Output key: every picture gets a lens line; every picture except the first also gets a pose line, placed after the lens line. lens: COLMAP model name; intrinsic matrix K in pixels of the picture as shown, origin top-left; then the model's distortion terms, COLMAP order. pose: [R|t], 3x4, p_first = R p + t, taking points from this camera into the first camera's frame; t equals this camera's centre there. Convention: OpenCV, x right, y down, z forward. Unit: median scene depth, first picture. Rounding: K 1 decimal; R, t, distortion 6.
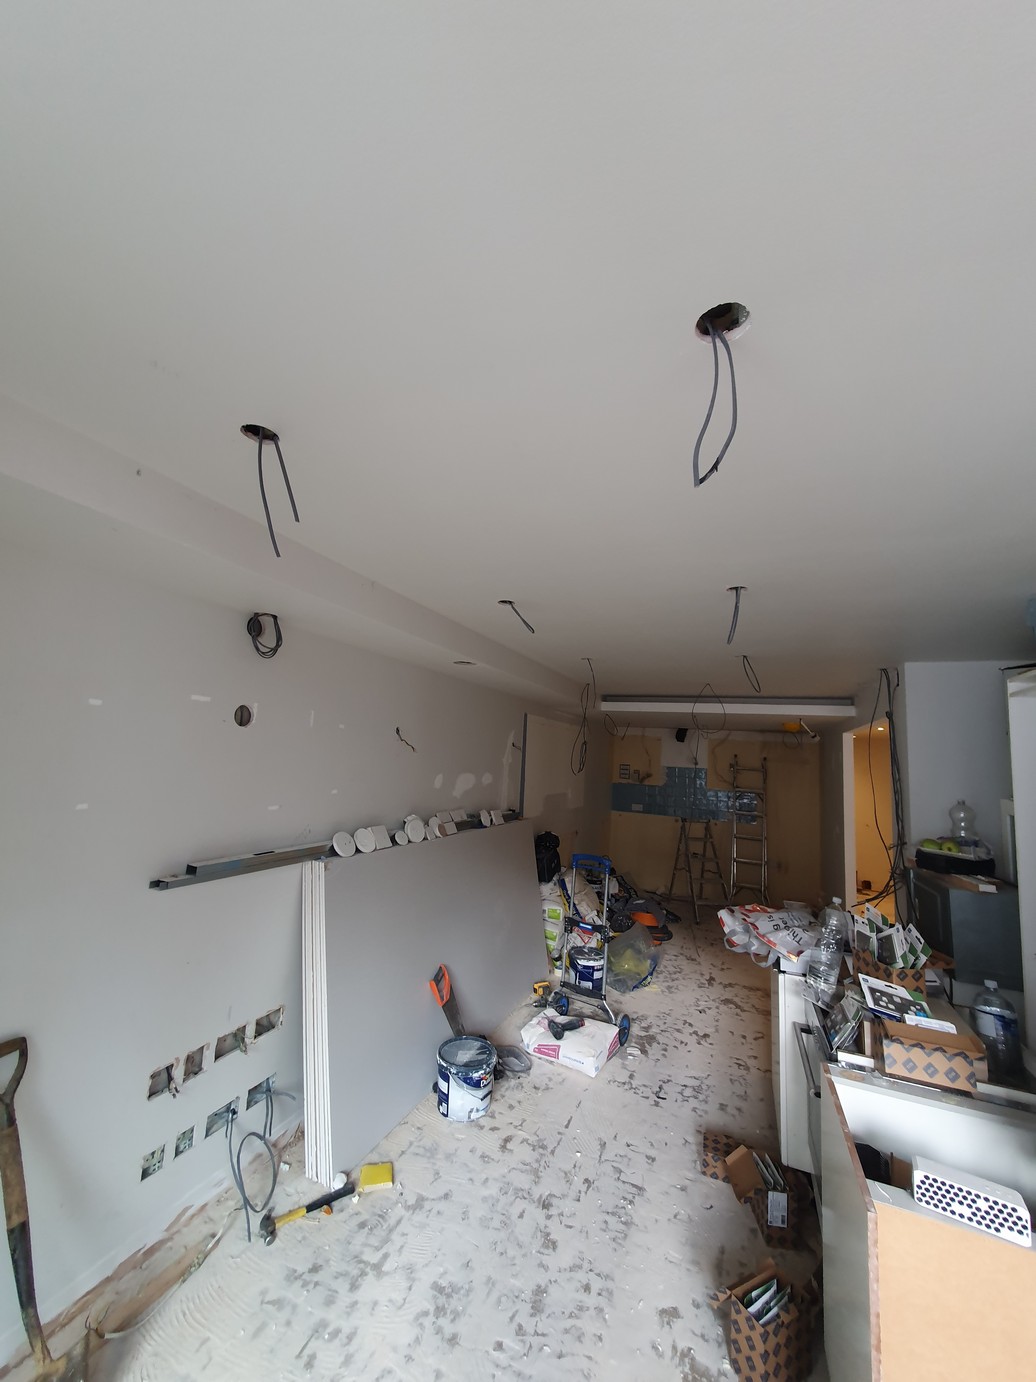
lens RADIAL K [[541.0, 0, 518.0], [0, 541.0, 691.0], [0, 0, 1]] dist [0.013948, 0.000023]
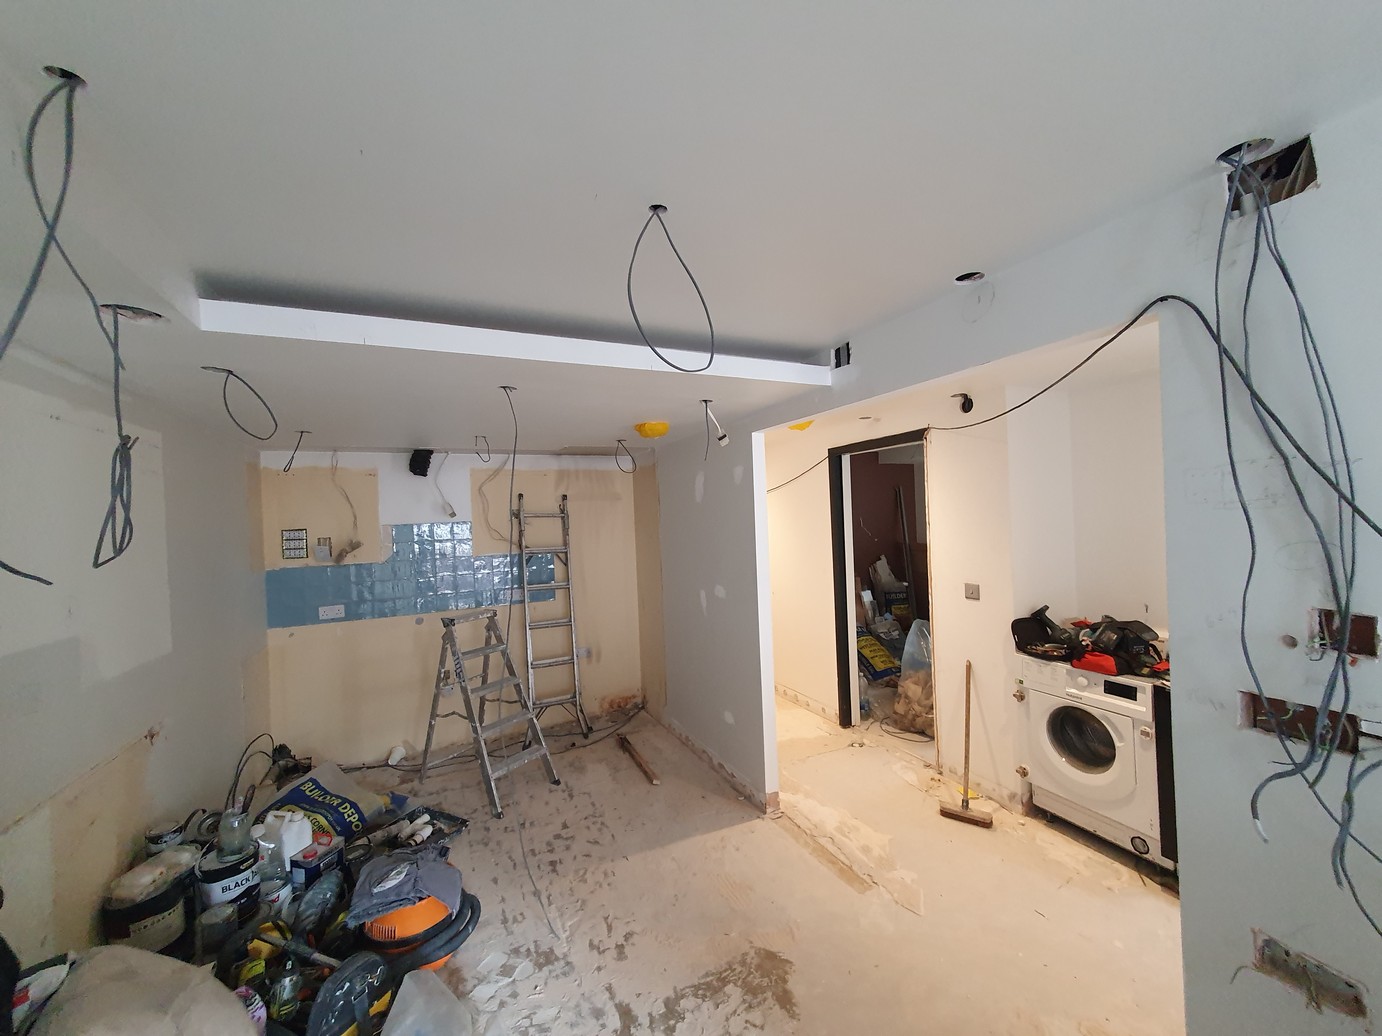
lens RADIAL K [[541.0, 0, 691.0], [0, 541.0, 518.0], [0, 0, 1]] dist [0.013948, 0.000023]
pose [[0.651851, -0.084441, 0.753631, 0.068765], [-0.013180, 0.992370, 0.122590, 0.066633], [-0.758233, -0.089843, 0.645764, 0.454179]]
